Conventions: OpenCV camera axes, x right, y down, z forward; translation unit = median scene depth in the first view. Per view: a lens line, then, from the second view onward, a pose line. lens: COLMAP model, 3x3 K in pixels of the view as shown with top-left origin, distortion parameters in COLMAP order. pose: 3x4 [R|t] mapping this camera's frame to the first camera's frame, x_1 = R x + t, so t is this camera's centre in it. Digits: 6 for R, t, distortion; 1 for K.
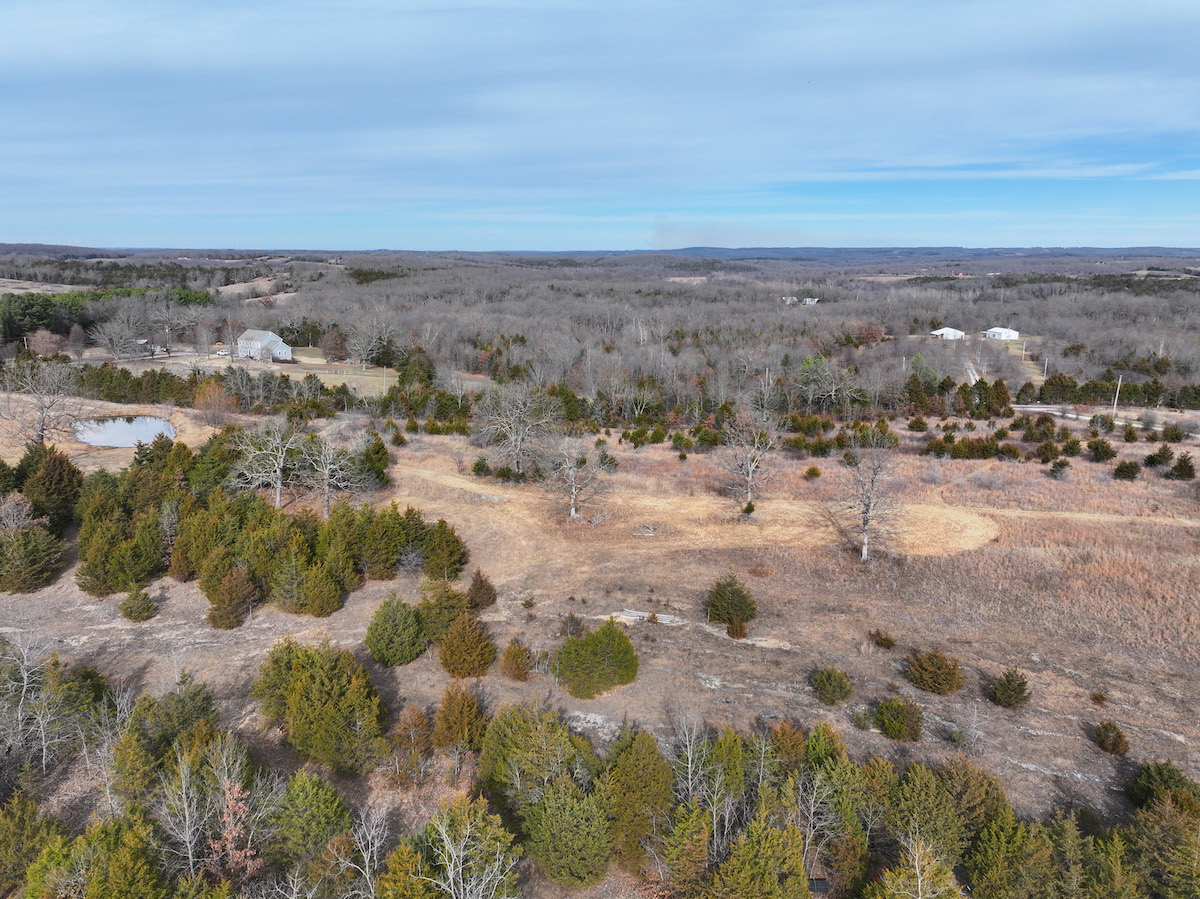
lens RADIAL K [[838.7, 0, 598.8], [0, 838.7, 446.6], [0, 0, 1]] dist [0.003829, -0.000762]
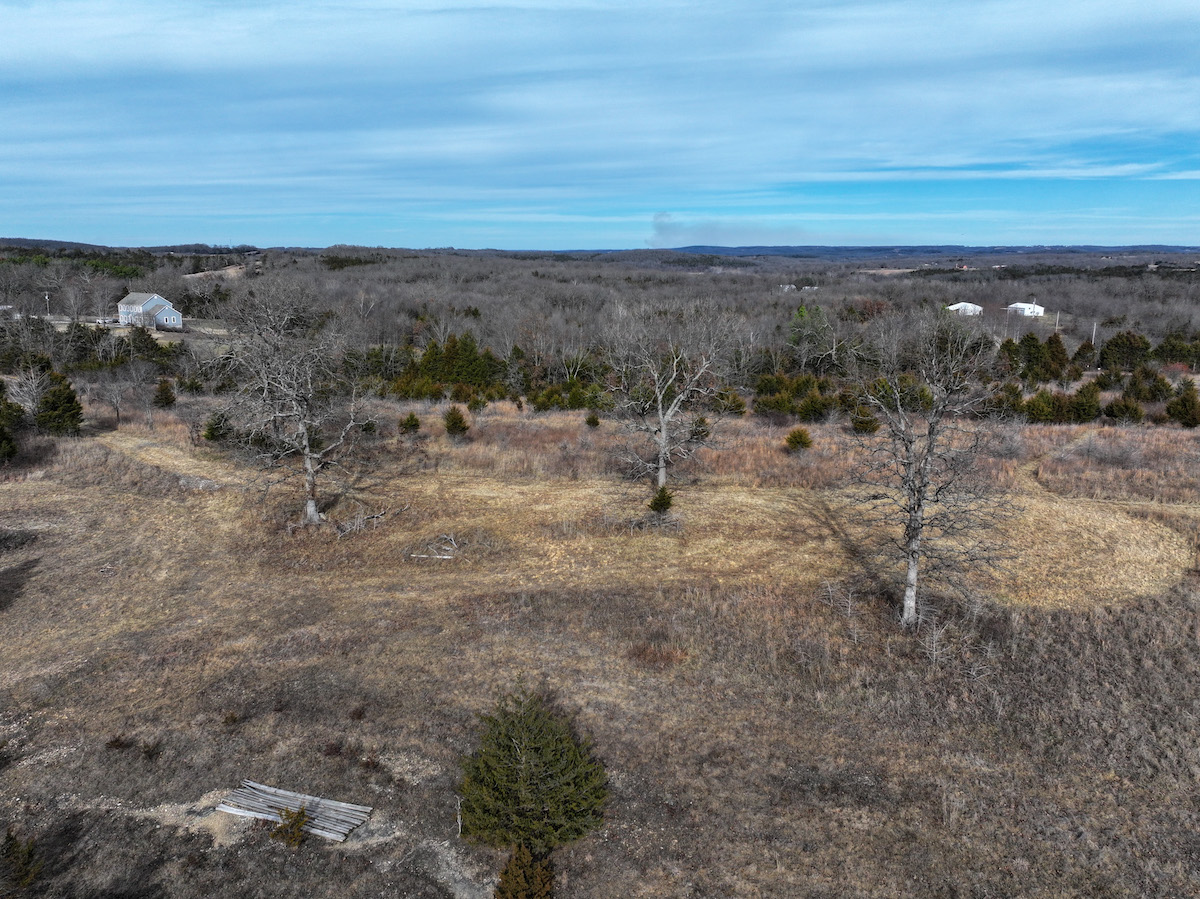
lens RADIAL K [[838.7, 0, 601.1], [0, 838.7, 452.6], [0, 0, 1]] dist [0.003829, -0.000762]
pose [[0.999997, 0.000032, 0.002433, 0.120644], [-0.000050, 0.999975, 0.007134, 0.035323], [-0.002432, -0.007134, 0.999972, 0.433698]]
